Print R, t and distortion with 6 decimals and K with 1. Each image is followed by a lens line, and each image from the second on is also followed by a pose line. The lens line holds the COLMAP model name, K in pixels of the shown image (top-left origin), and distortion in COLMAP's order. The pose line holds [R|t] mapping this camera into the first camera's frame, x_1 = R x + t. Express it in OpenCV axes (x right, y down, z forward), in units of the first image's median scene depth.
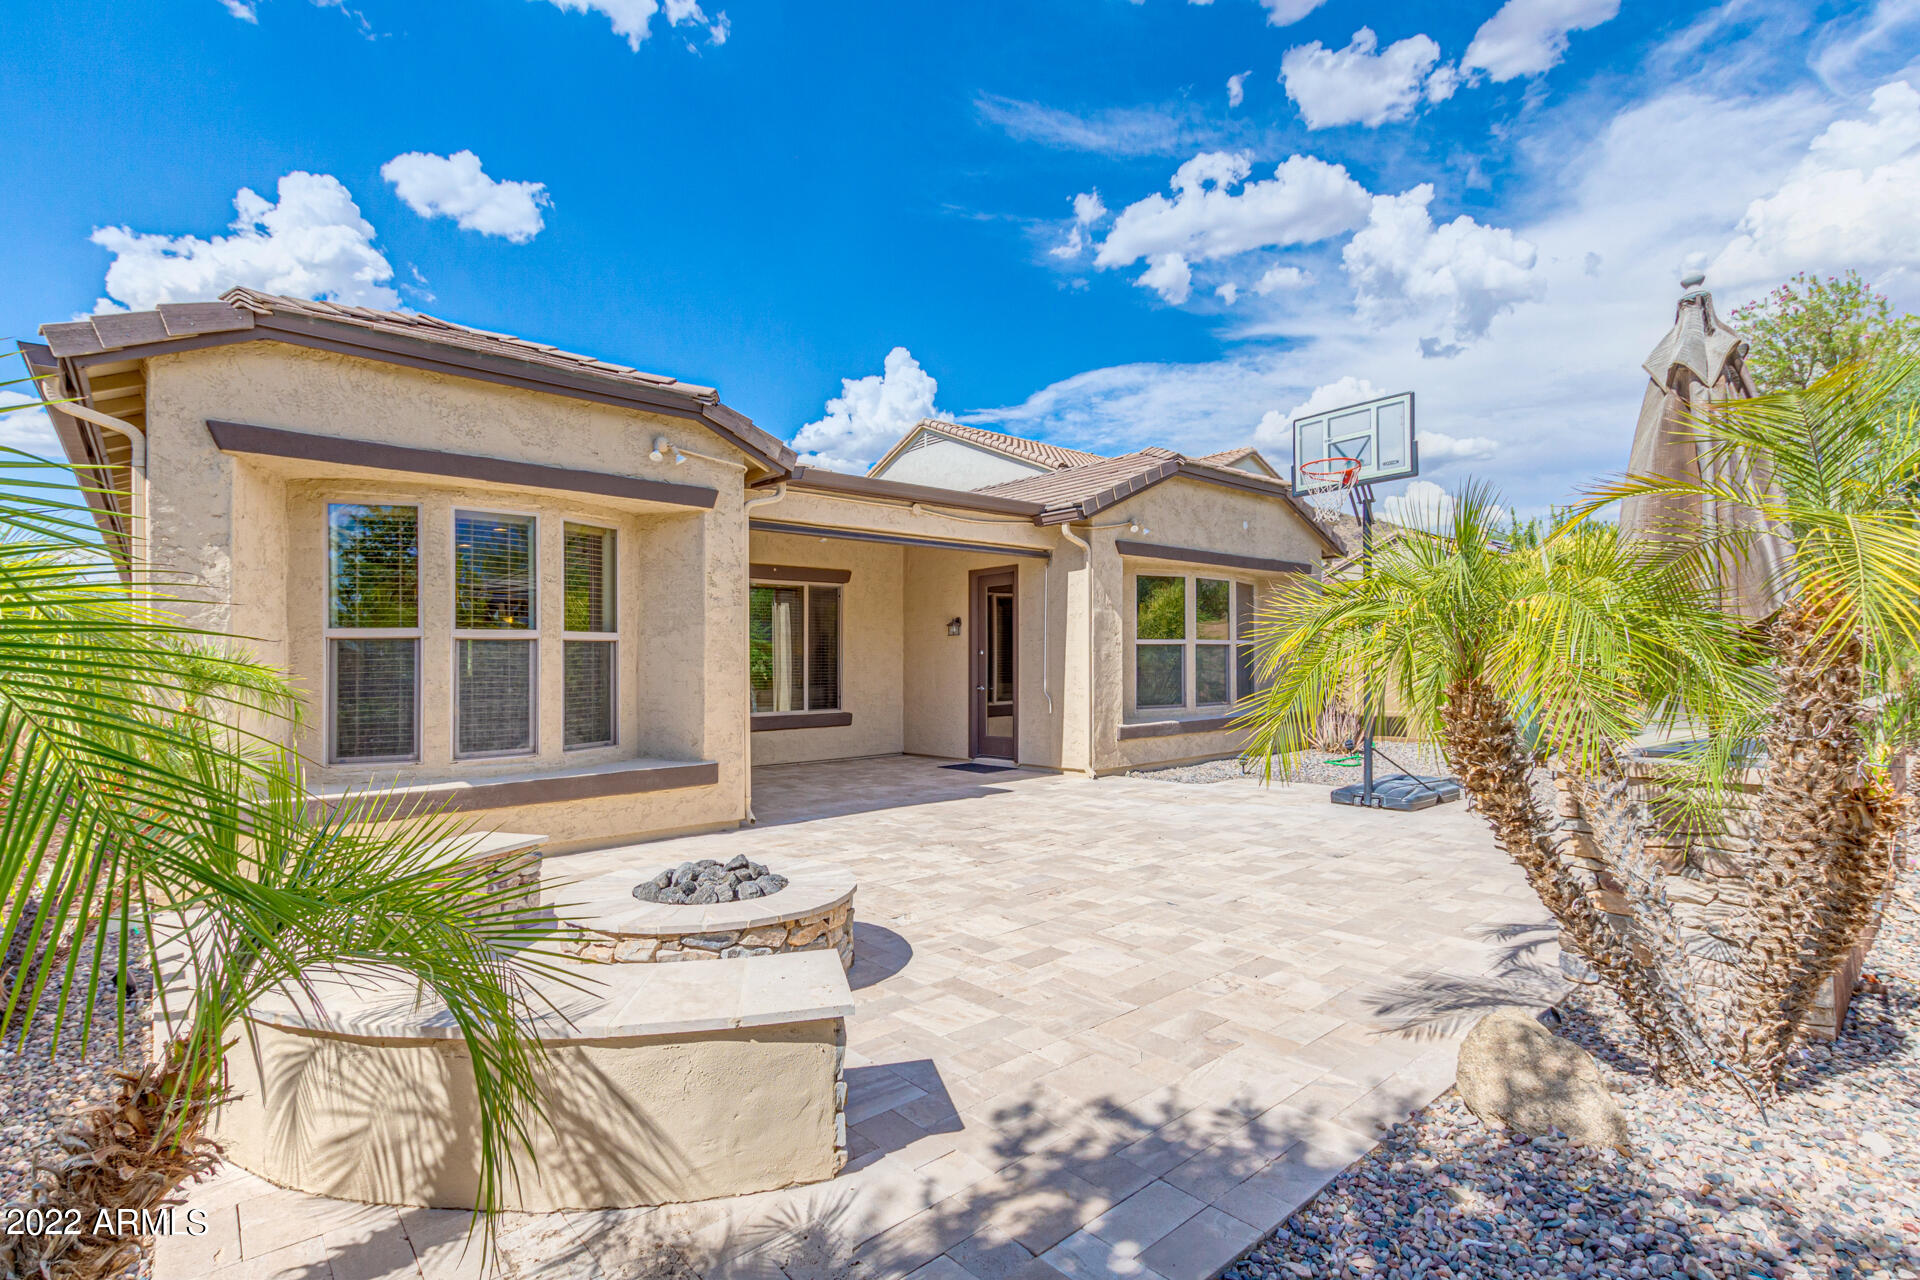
lens RADIAL K [[917.7, 0, 960.0], [0, 917.7, 640.0], [0, 0, 1]] dist [-0.001305, -0.000124]
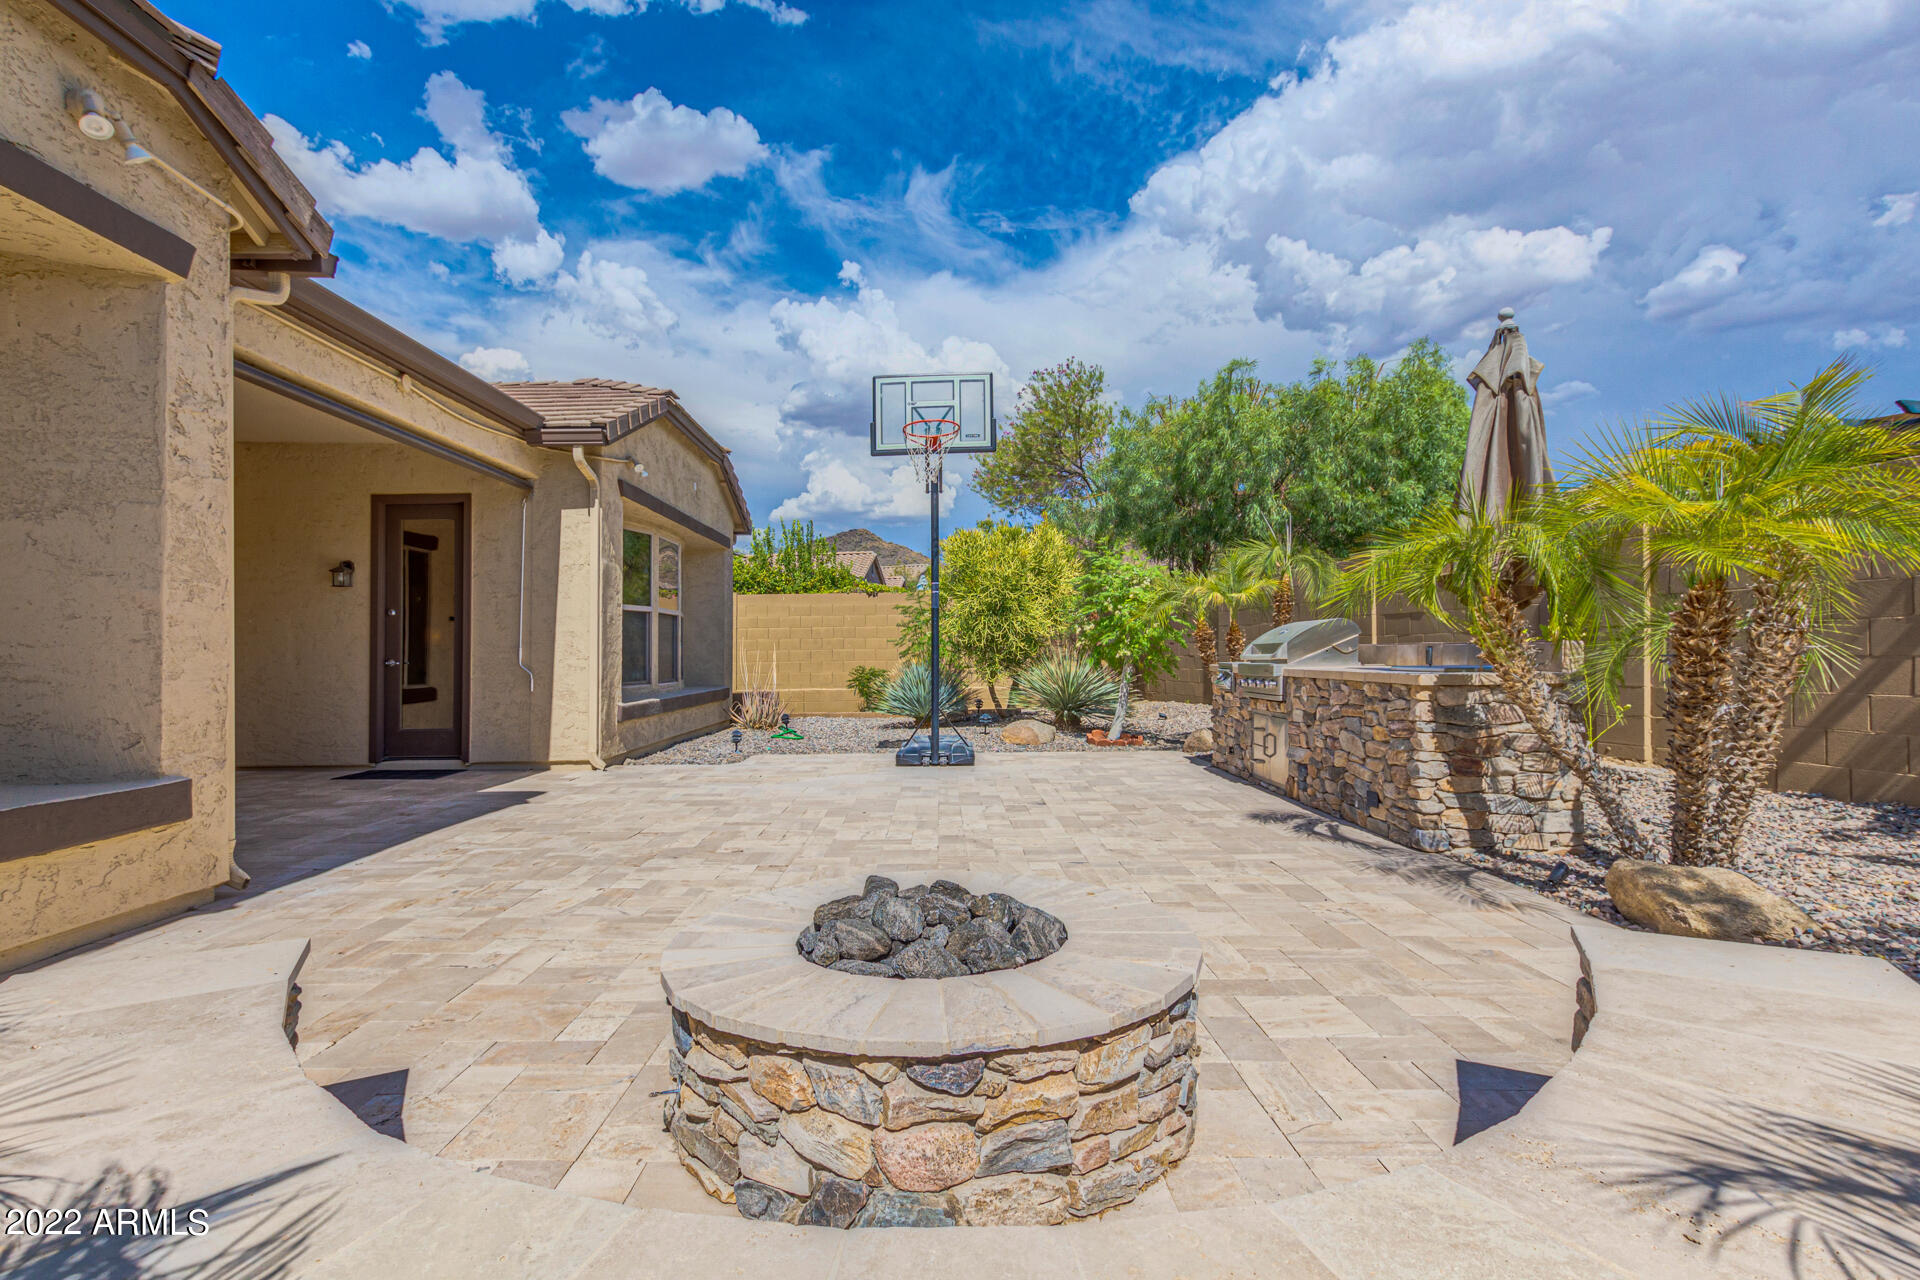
lens RADIAL K [[917.7, 0, 960.0], [0, 917.7, 640.0], [0, 0, 1]] dist [-0.001305, -0.000124]
pose [[0.665854, 0.014161, 0.745947, -0.242735], [-0.016694, 0.999852, -0.004080, 0.034693], [-0.745895, -0.009736, 0.665992, 0.229809]]
